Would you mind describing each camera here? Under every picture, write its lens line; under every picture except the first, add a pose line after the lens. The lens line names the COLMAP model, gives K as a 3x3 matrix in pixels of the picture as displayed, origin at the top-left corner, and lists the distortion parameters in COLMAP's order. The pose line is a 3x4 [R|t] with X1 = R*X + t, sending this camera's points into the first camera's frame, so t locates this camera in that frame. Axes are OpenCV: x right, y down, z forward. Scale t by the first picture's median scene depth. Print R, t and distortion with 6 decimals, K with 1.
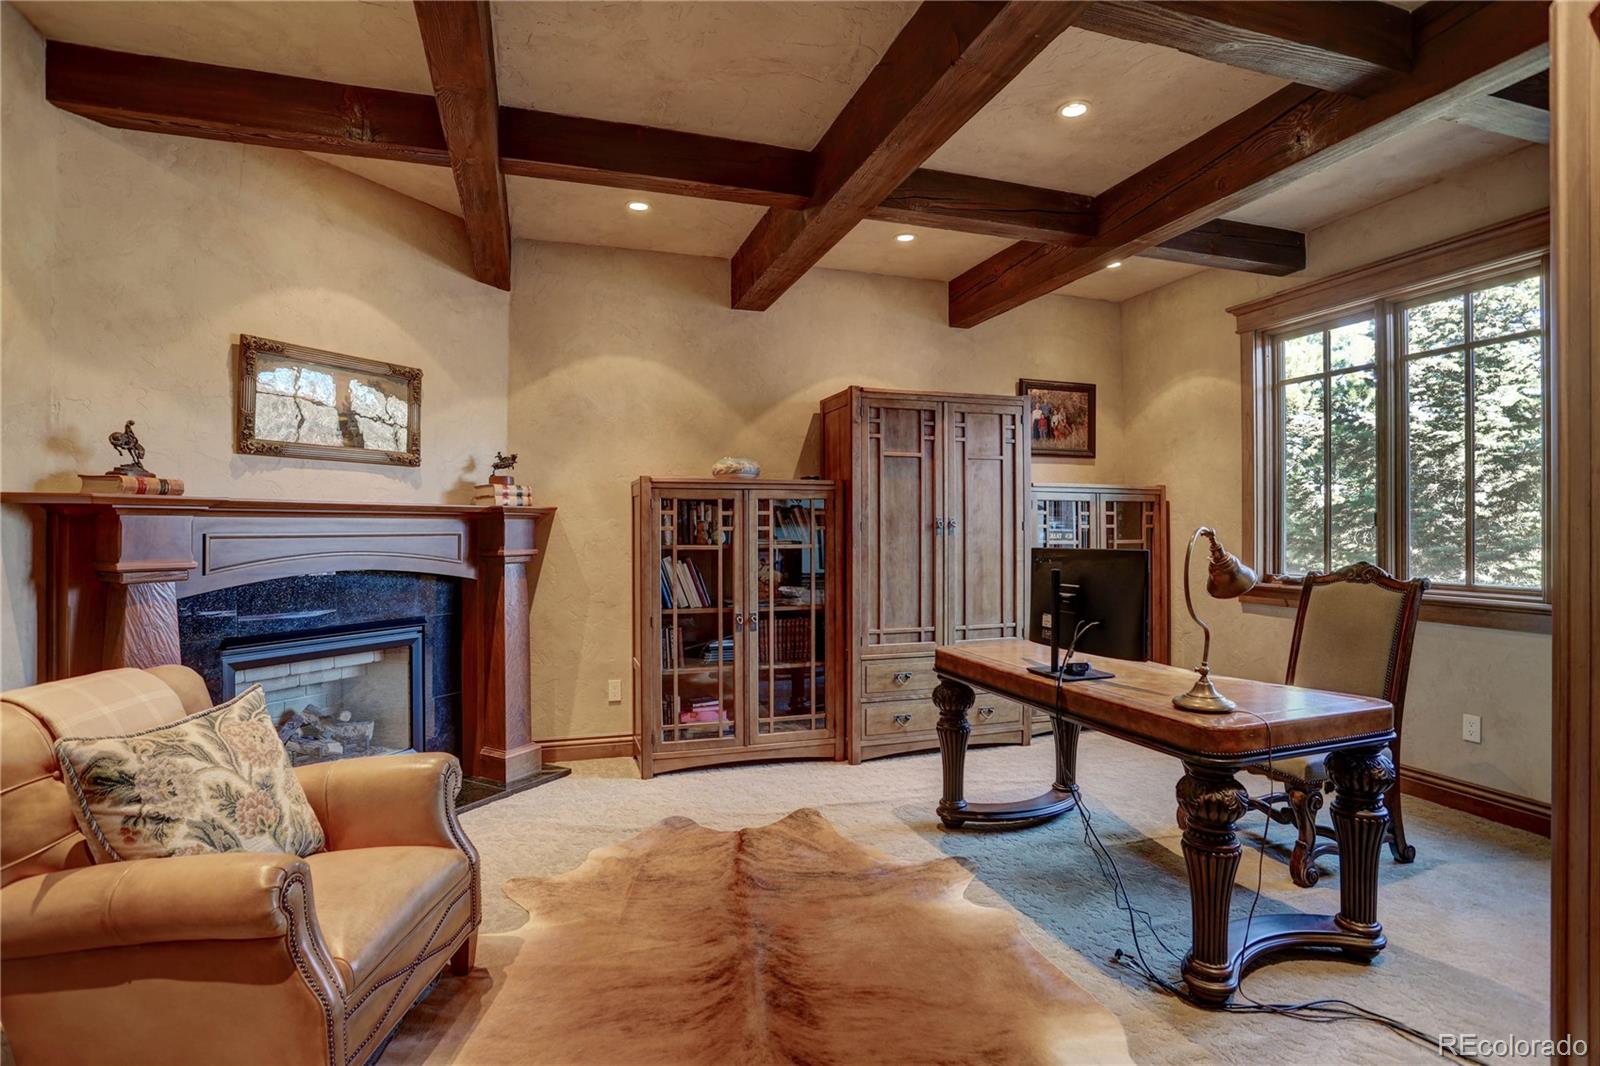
lens RADIAL K [[776.2, 0, 774.0], [0, 776.2, 522.6], [0, 0, 1]] dist [-0.043326, 0.000184]
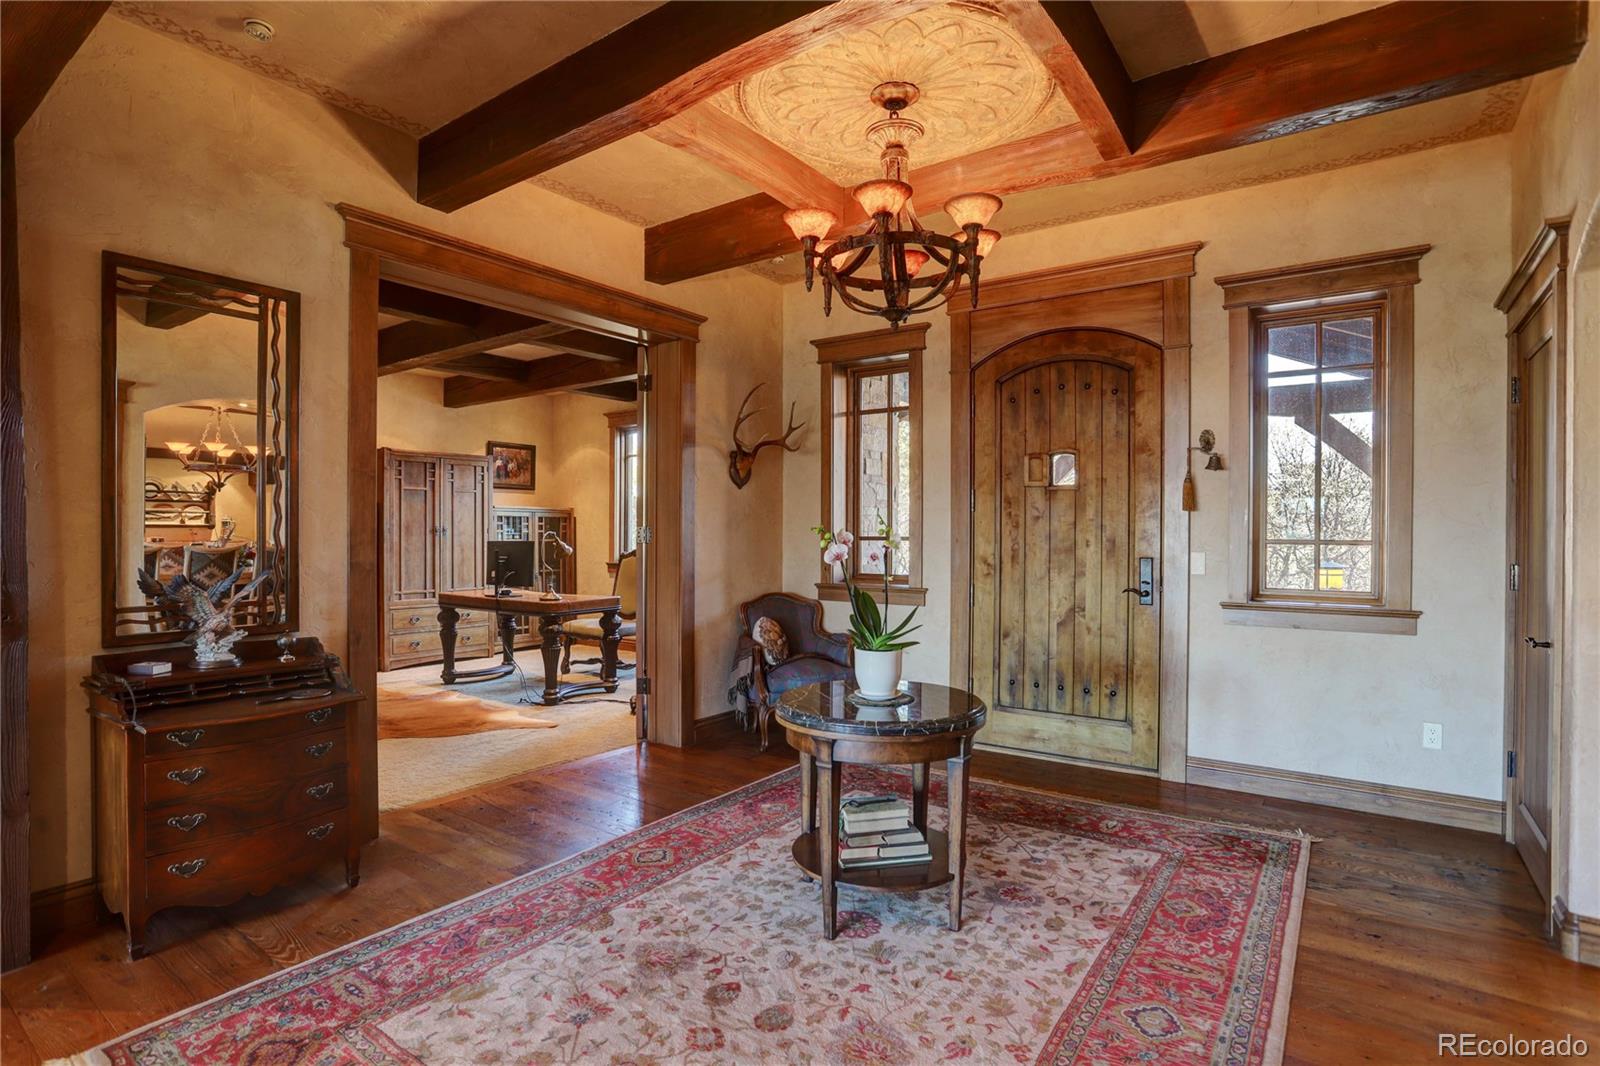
lens RADIAL K [[805.1, 0, 800.0], [0, 805.1, 533.0], [0, 0, 1]] dist [-0.047051, 0.000365]
pose [[0.790409, 0.001041, 0.612579, -0.230776], [-0.005076, 0.999975, 0.004850, -0.003113], [-0.612558, -0.006943, 0.790395, -0.876199]]
